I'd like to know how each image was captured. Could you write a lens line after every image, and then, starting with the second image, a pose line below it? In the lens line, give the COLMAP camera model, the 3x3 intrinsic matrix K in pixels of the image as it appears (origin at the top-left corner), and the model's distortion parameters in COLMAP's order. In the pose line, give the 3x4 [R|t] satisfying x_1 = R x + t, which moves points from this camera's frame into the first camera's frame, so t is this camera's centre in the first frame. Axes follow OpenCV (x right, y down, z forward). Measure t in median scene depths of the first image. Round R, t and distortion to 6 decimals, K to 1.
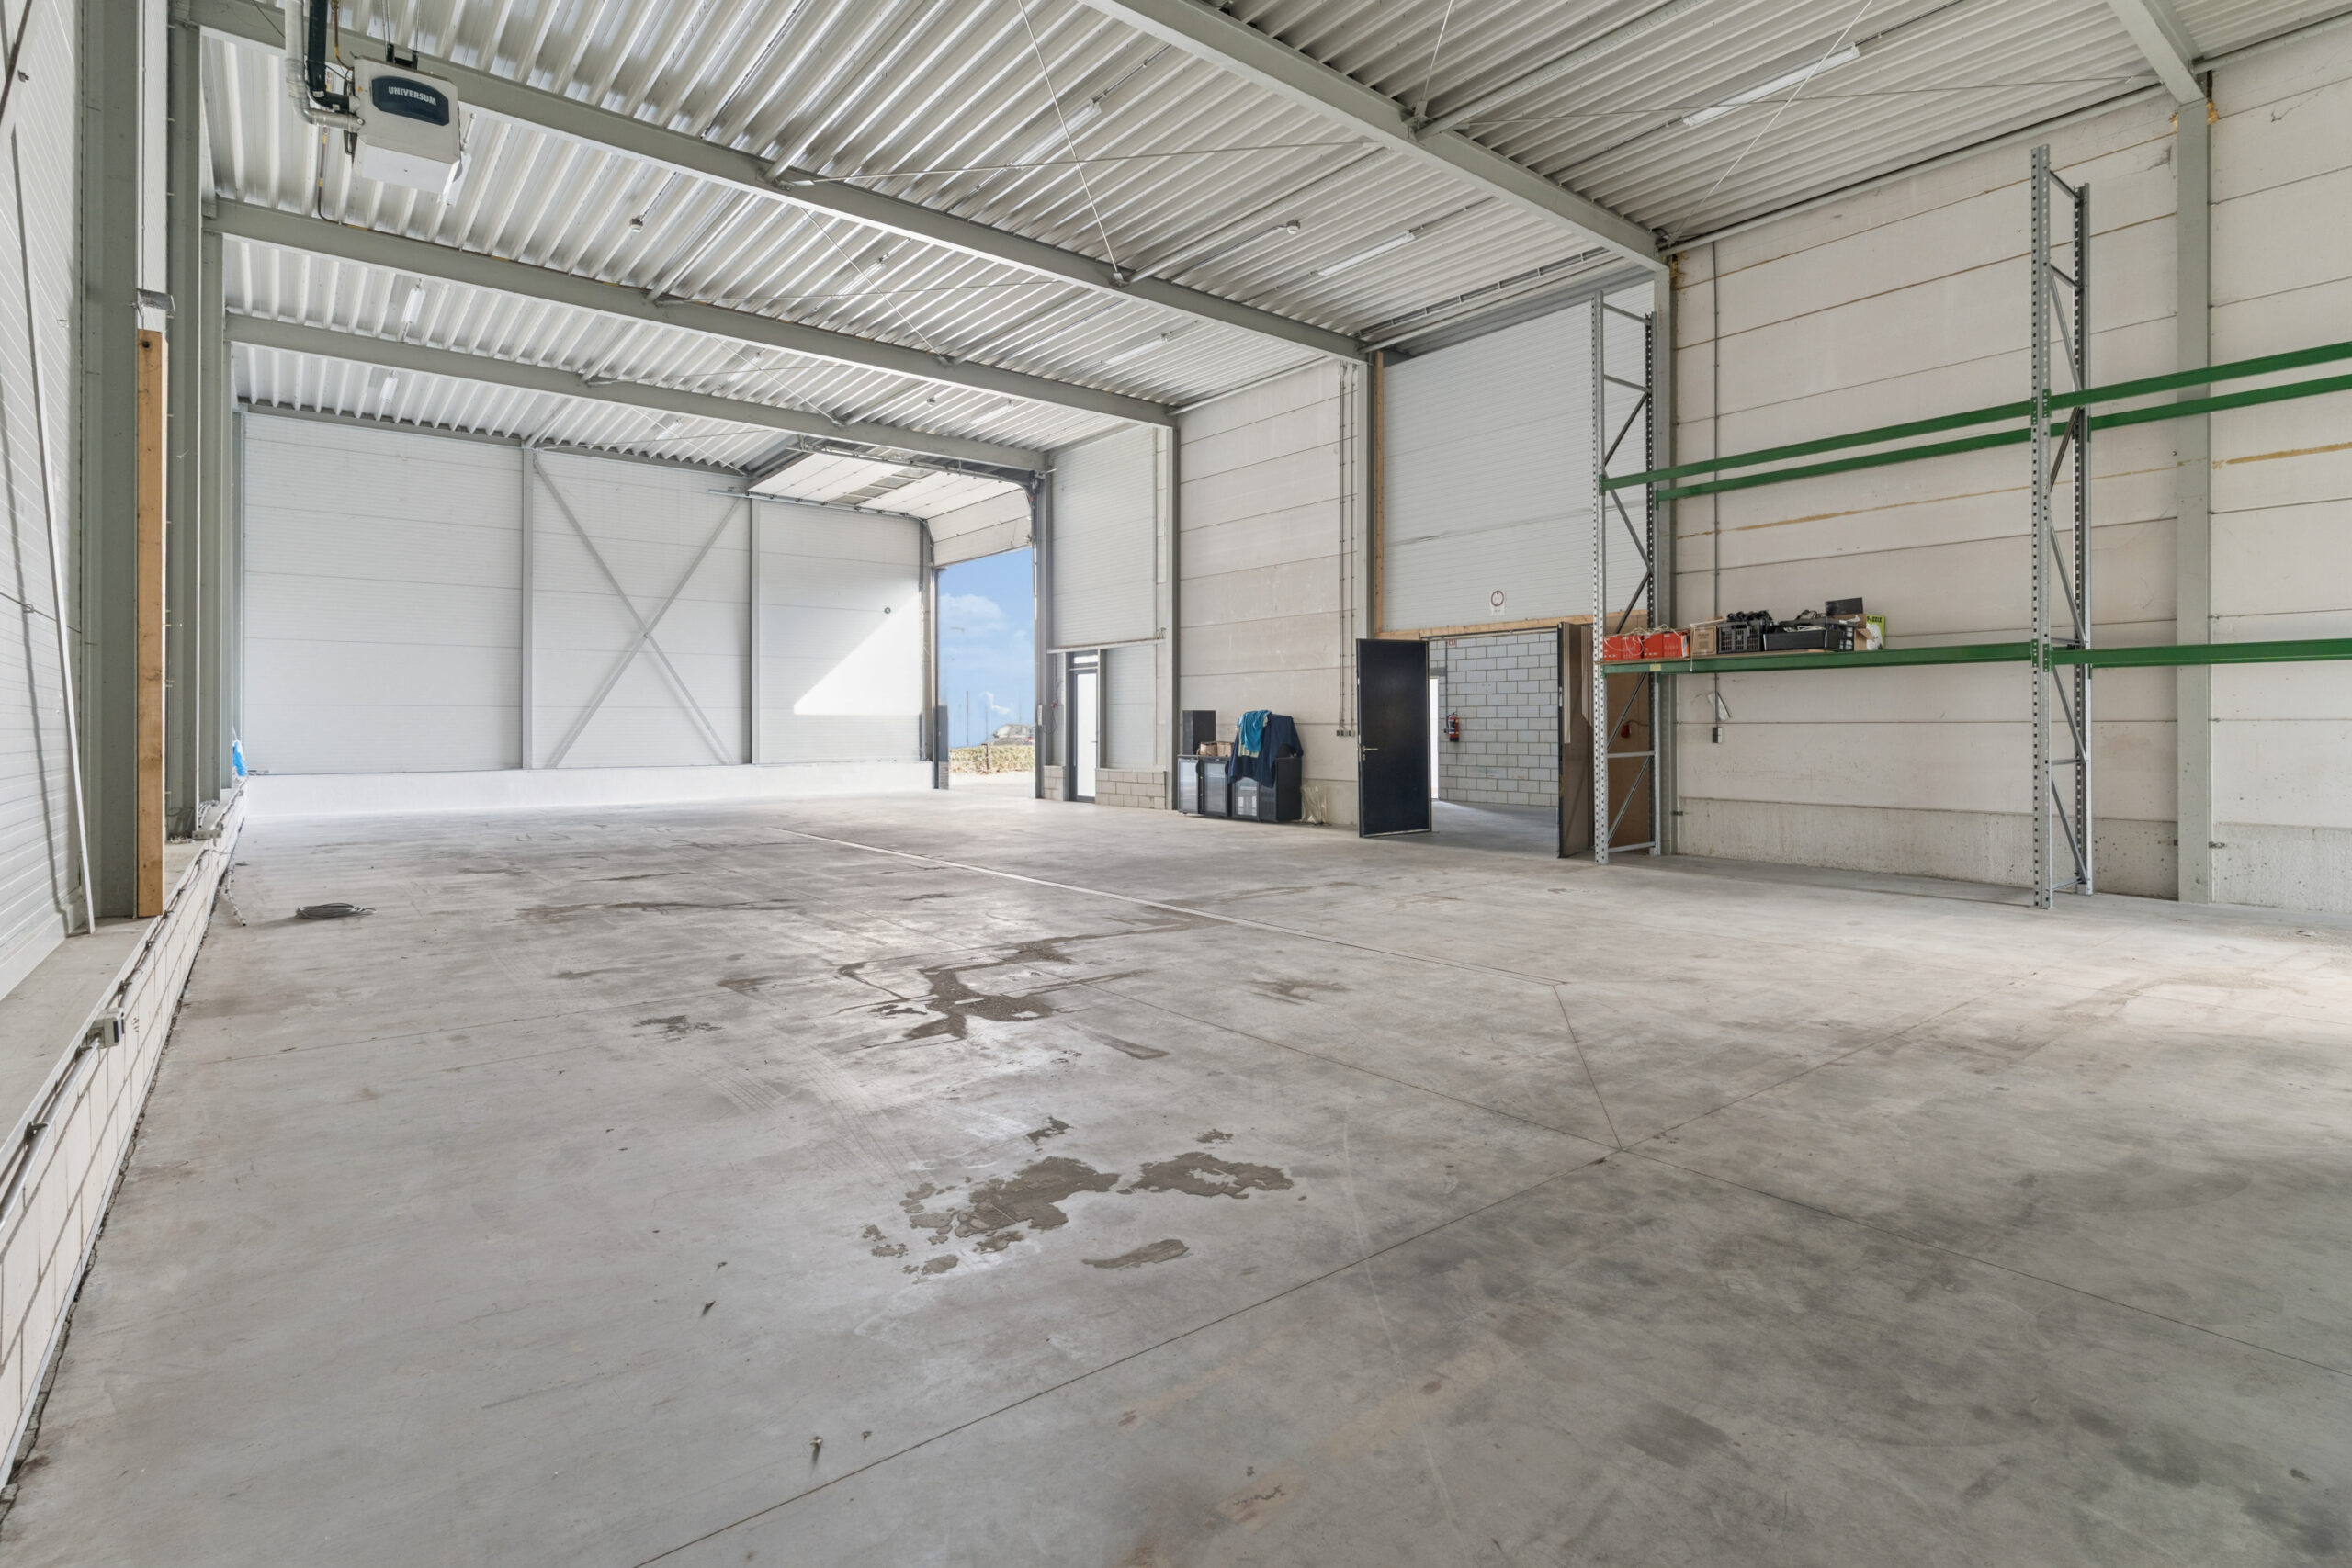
lens RADIAL K [[1115.3, 0, 1170.5], [0, 1115.3, 714.8], [0, 0, 1]] dist [-0.000652, 0.000552]
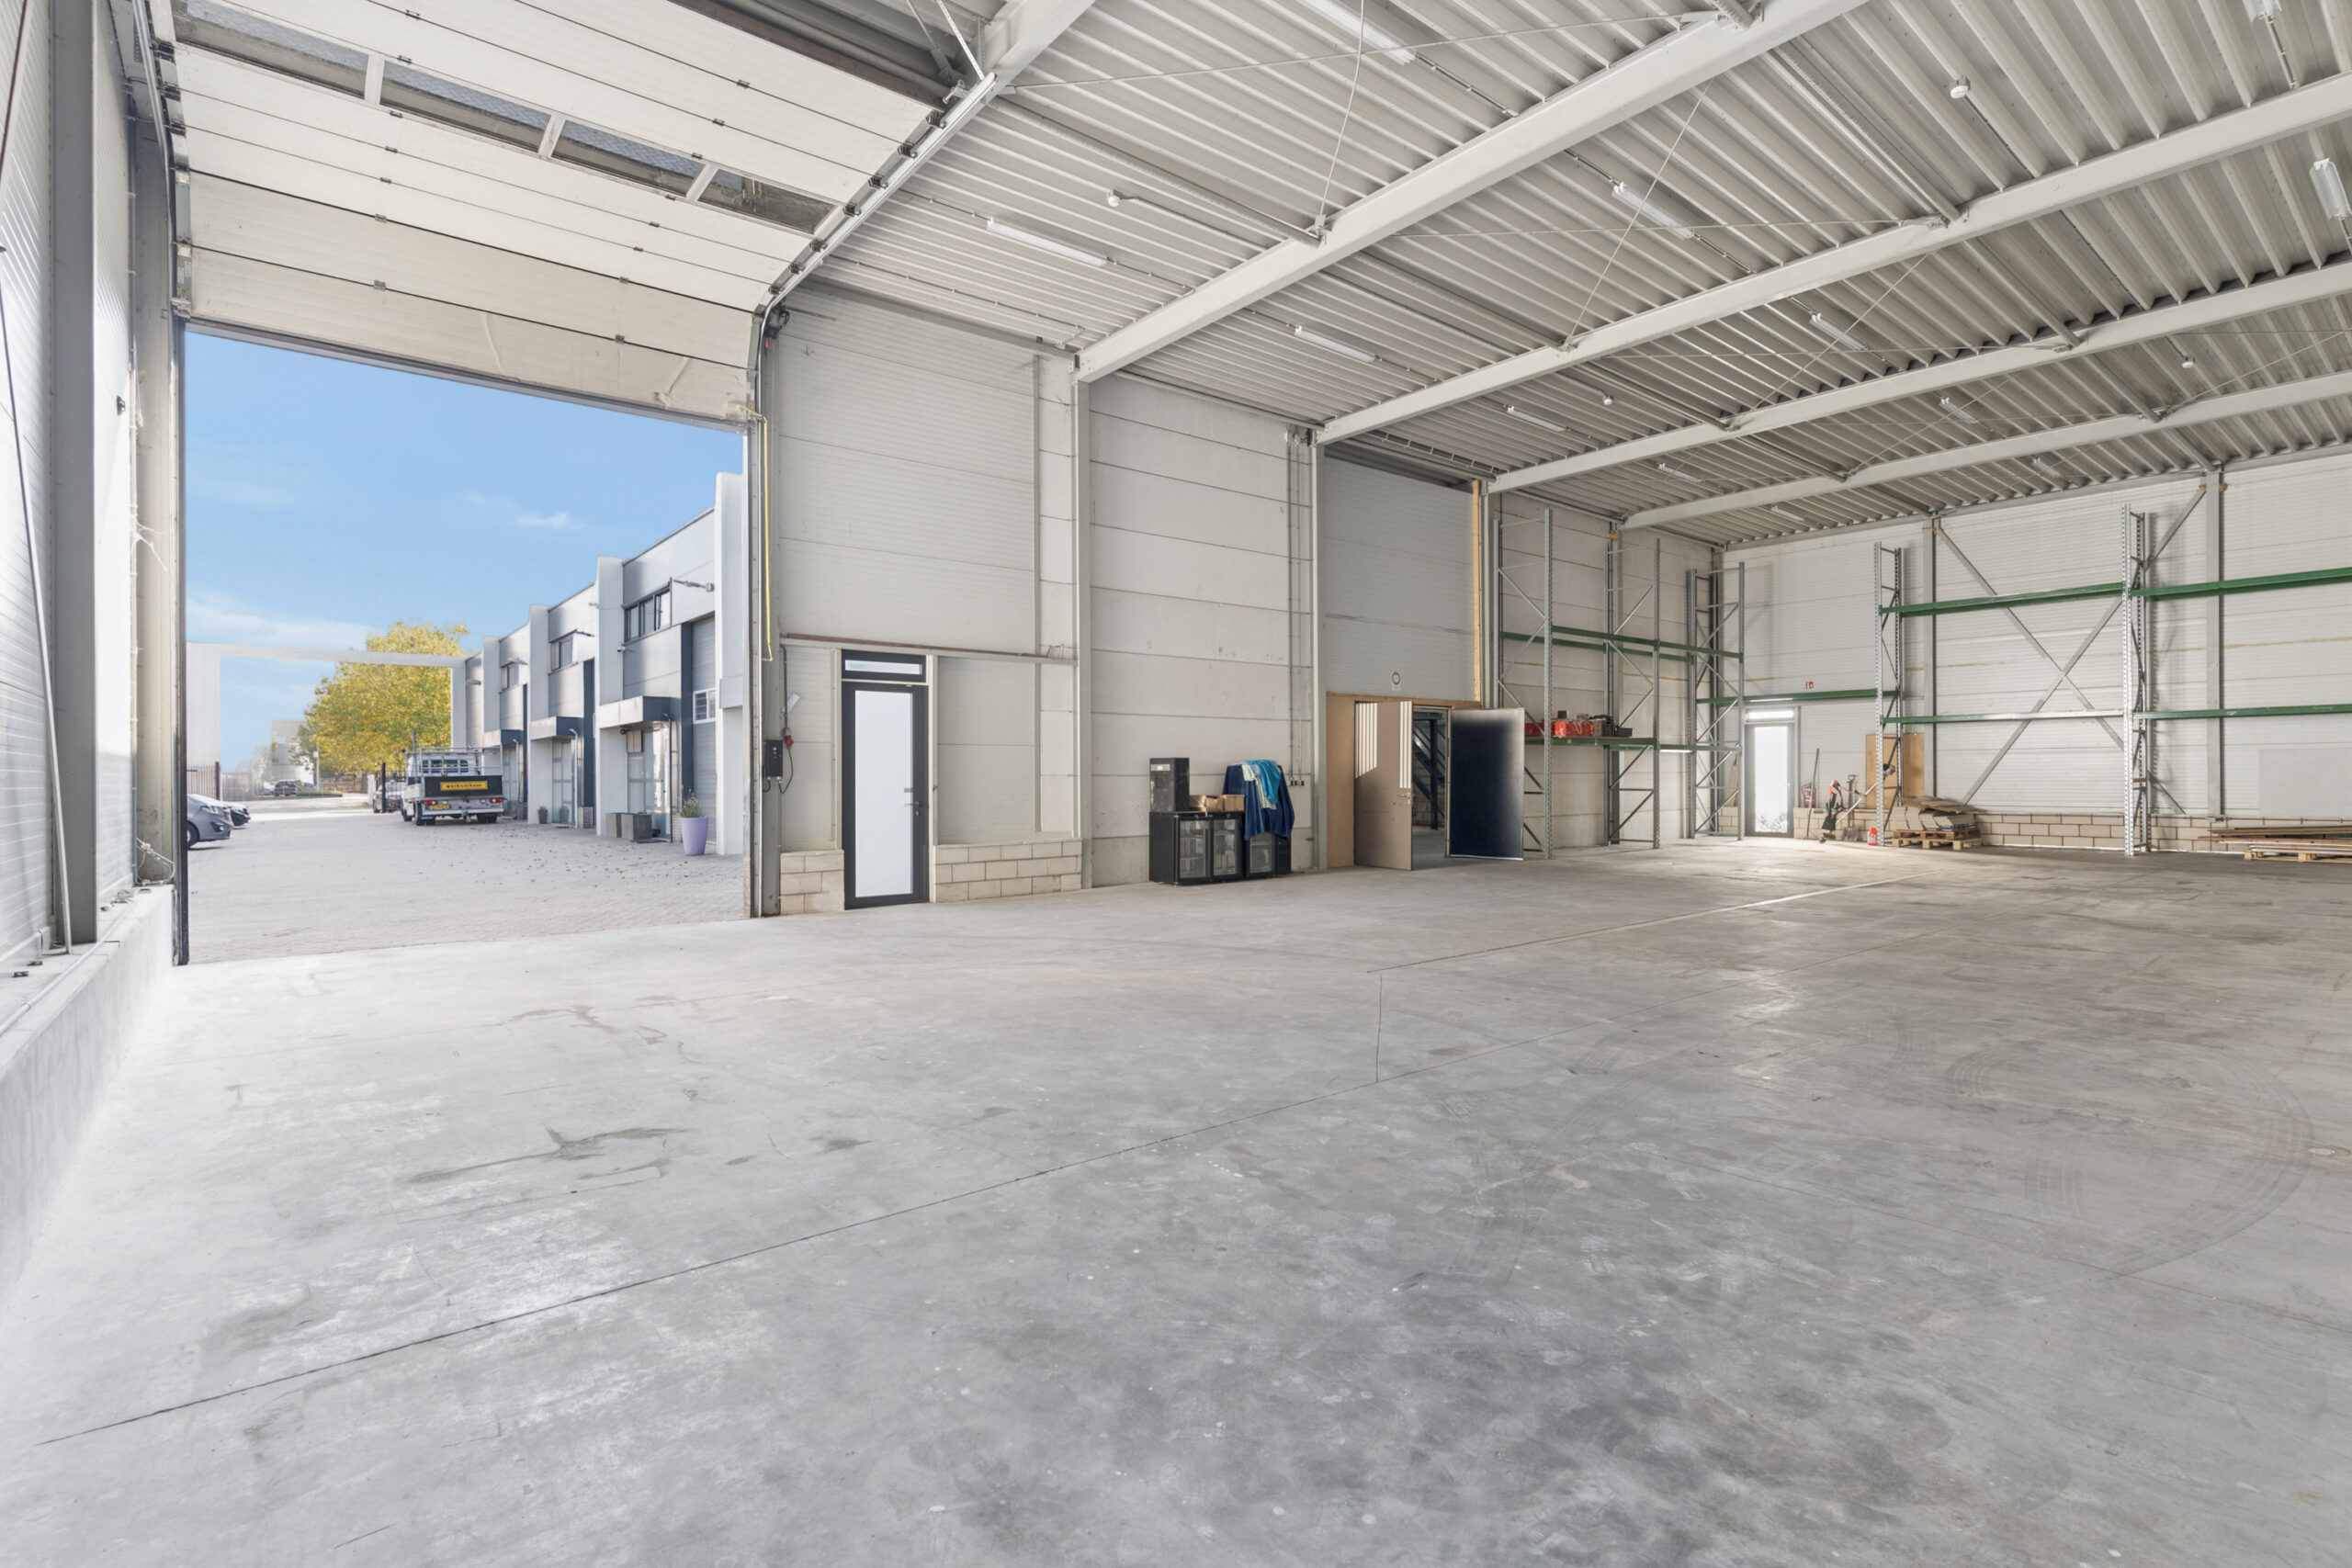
lens RADIAL K [[1115.3, 0, 1172.5], [0, 1115.3, 782.9], [0, 0, 1]] dist [-0.000652, 0.000552]
pose [[-0.016714, 0.001448, 0.999859, -1.055288], [0.001027, 0.999998, -0.001431, 0.021012], [-0.999860, 0.001003, -0.016716, 1.336928]]
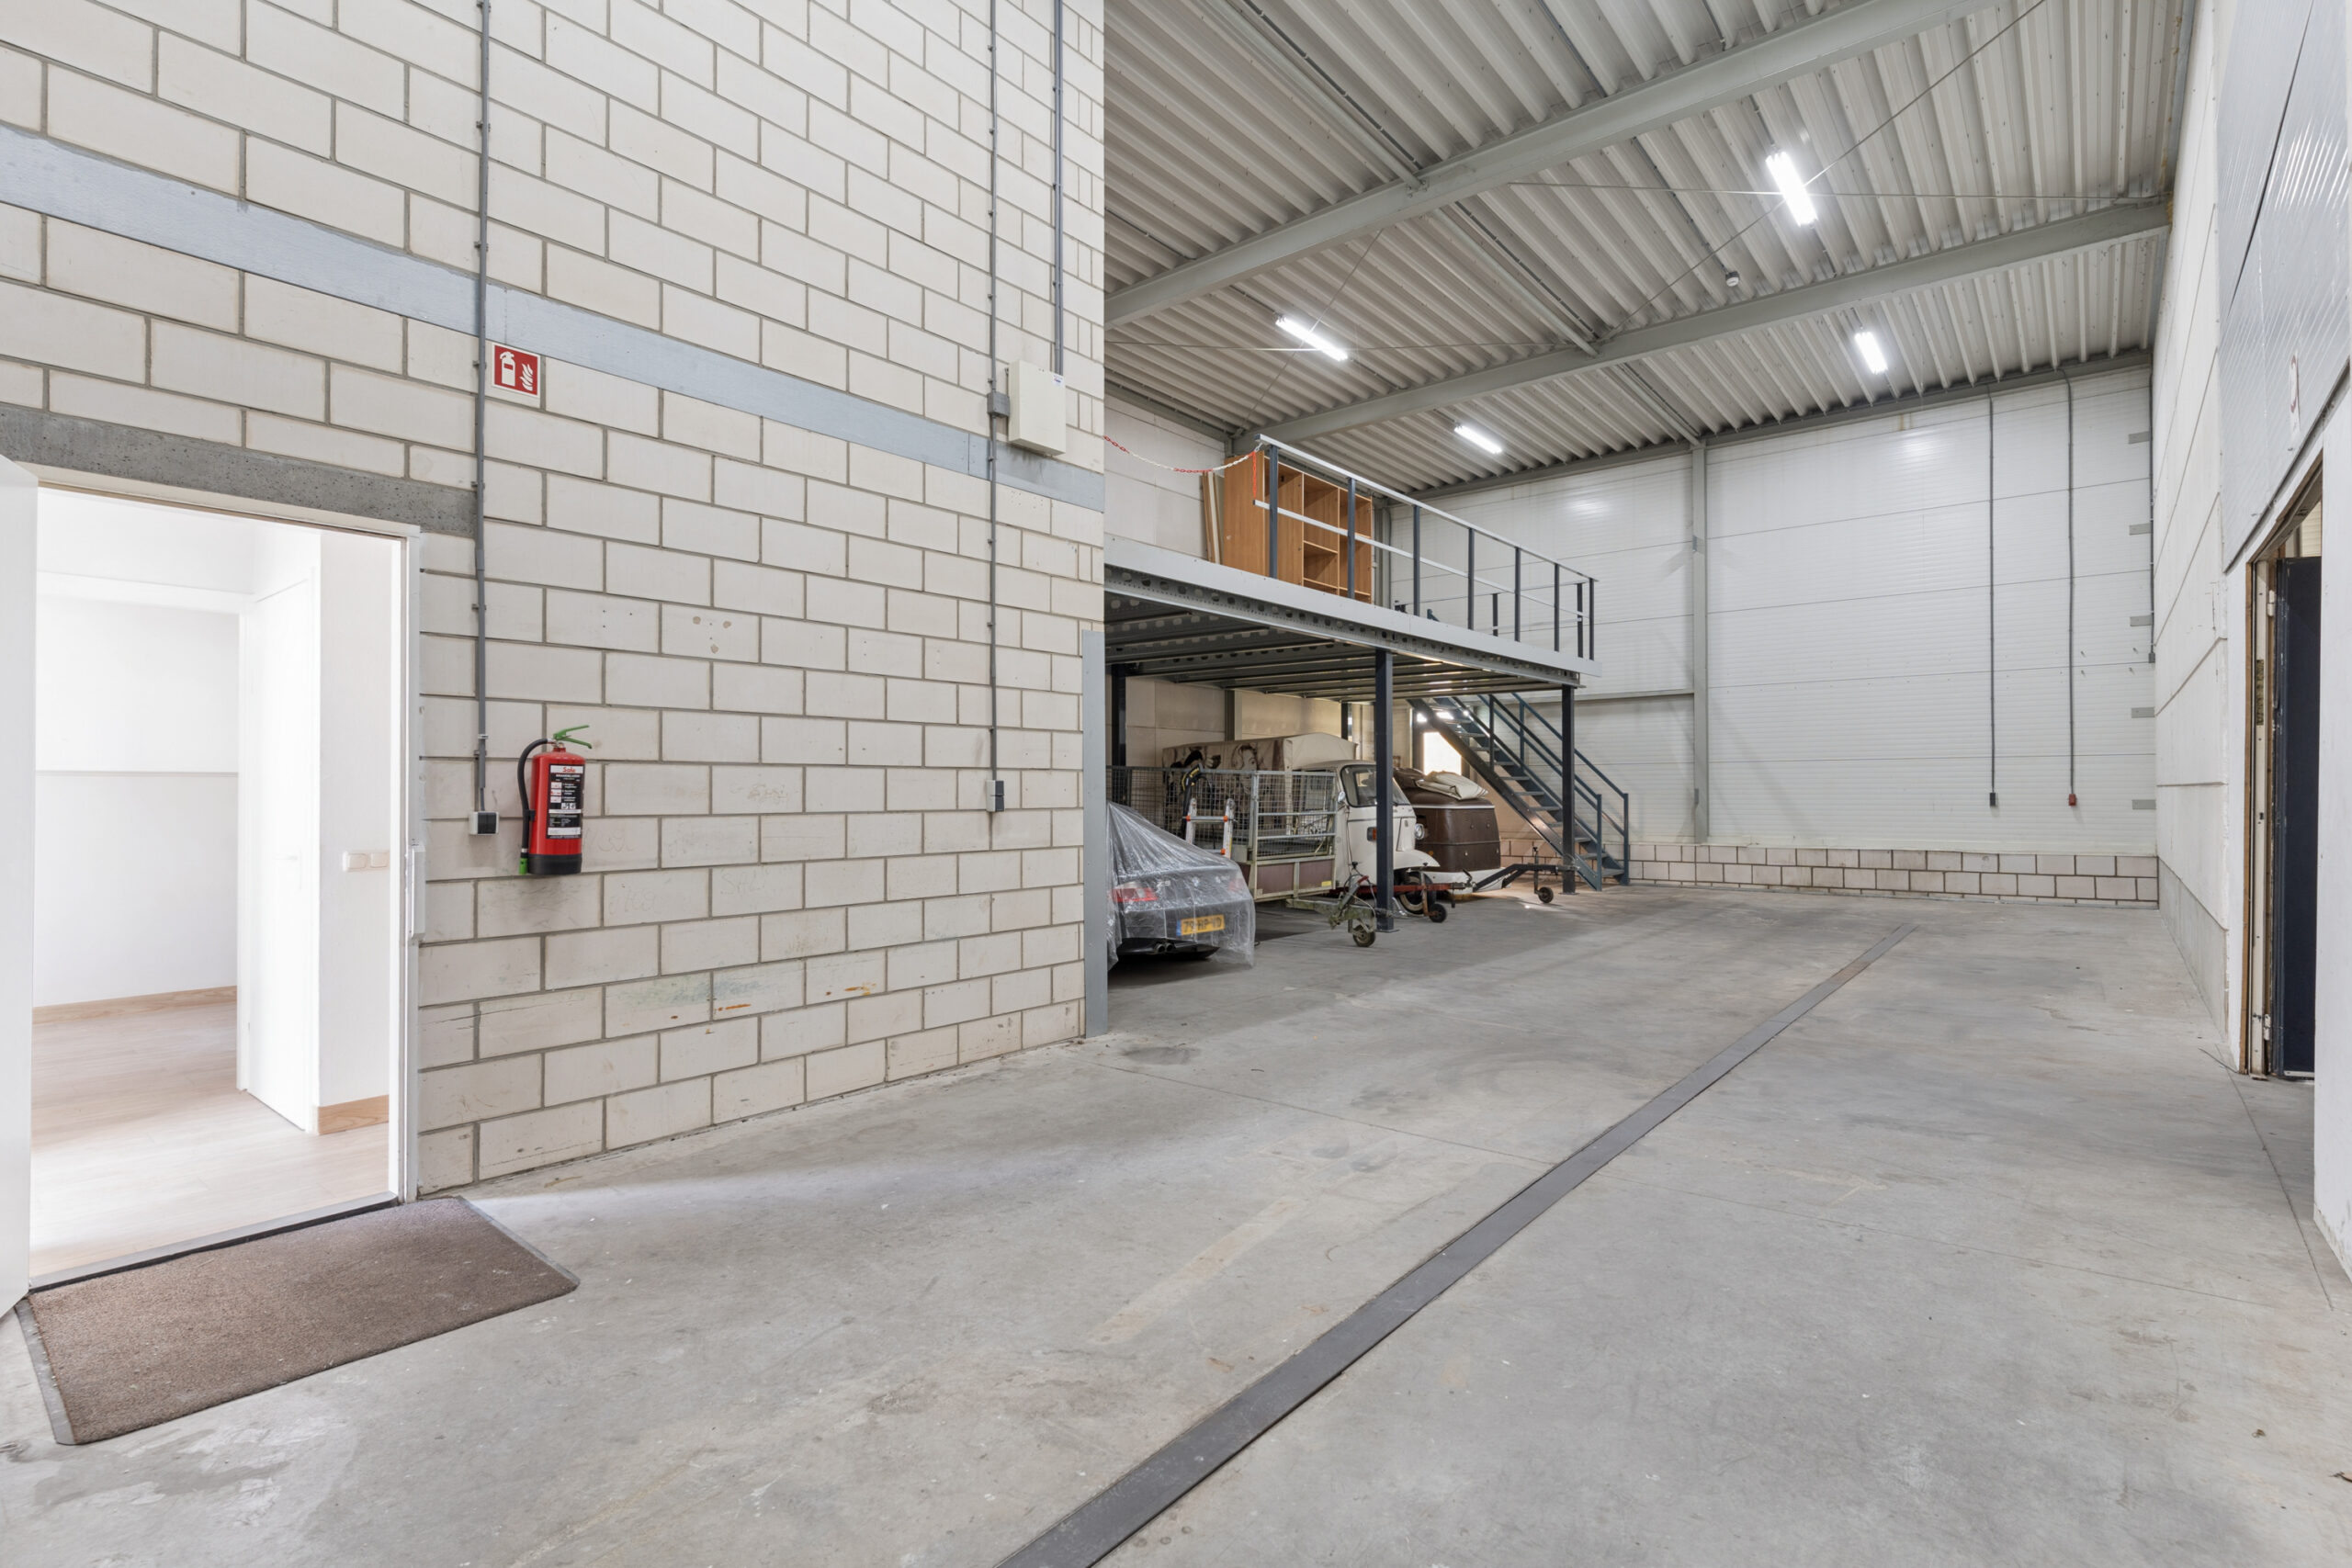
lens RADIAL K [[1115.3, 0, 1175.2], [0, 1115.3, 786.5], [0, 0, 1]] dist [-0.000652, 0.000552]
pose [[-0.208382, 0.009516, 0.978001, 0.044315], [-0.005703, 0.999924, -0.010944, 0.012239], [-0.978031, -0.007858, -0.208312, 1.178981]]
